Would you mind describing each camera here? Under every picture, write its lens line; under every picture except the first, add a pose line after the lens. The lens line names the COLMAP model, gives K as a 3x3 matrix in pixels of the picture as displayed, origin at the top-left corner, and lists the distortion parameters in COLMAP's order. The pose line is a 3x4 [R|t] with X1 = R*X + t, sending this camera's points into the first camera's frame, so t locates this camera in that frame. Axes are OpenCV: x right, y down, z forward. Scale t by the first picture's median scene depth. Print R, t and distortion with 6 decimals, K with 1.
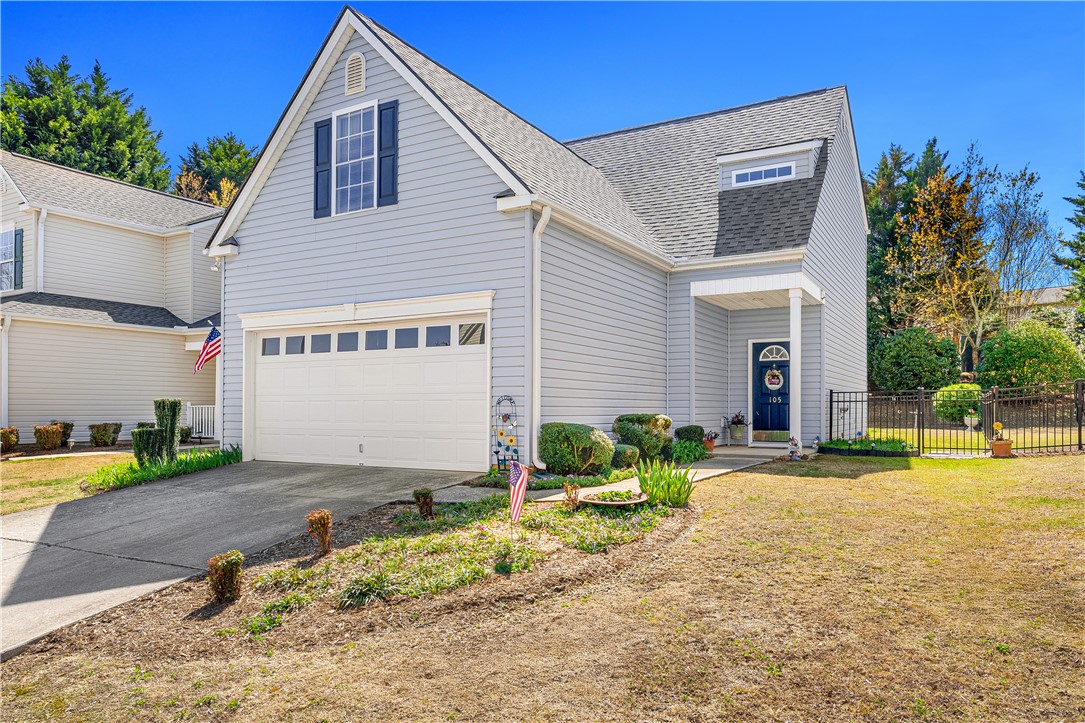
lens RADIAL K [[648.5, 0, 543.1], [0, 648.5, 365.9], [0, 0, 1]] dist [-0.001040, 0.001408]
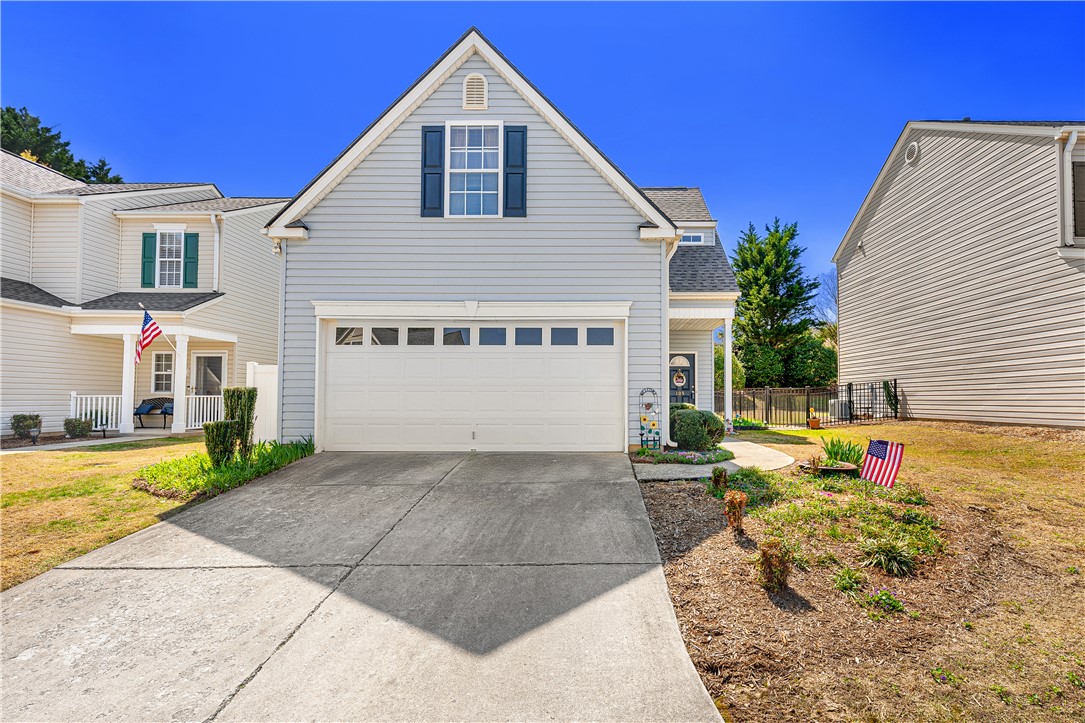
lens RADIAL K [[481.5, 0, 542.7], [0, 481.5, 361.2], [0, 0, 1]] dist [-0.000637, 0.000179]
pose [[0.891812, 0.037255, 0.450869, -0.542888], [-0.030788, 0.999291, -0.021671, 0.017272], [-0.451357, 0.005446, 0.892327, 0.229841]]
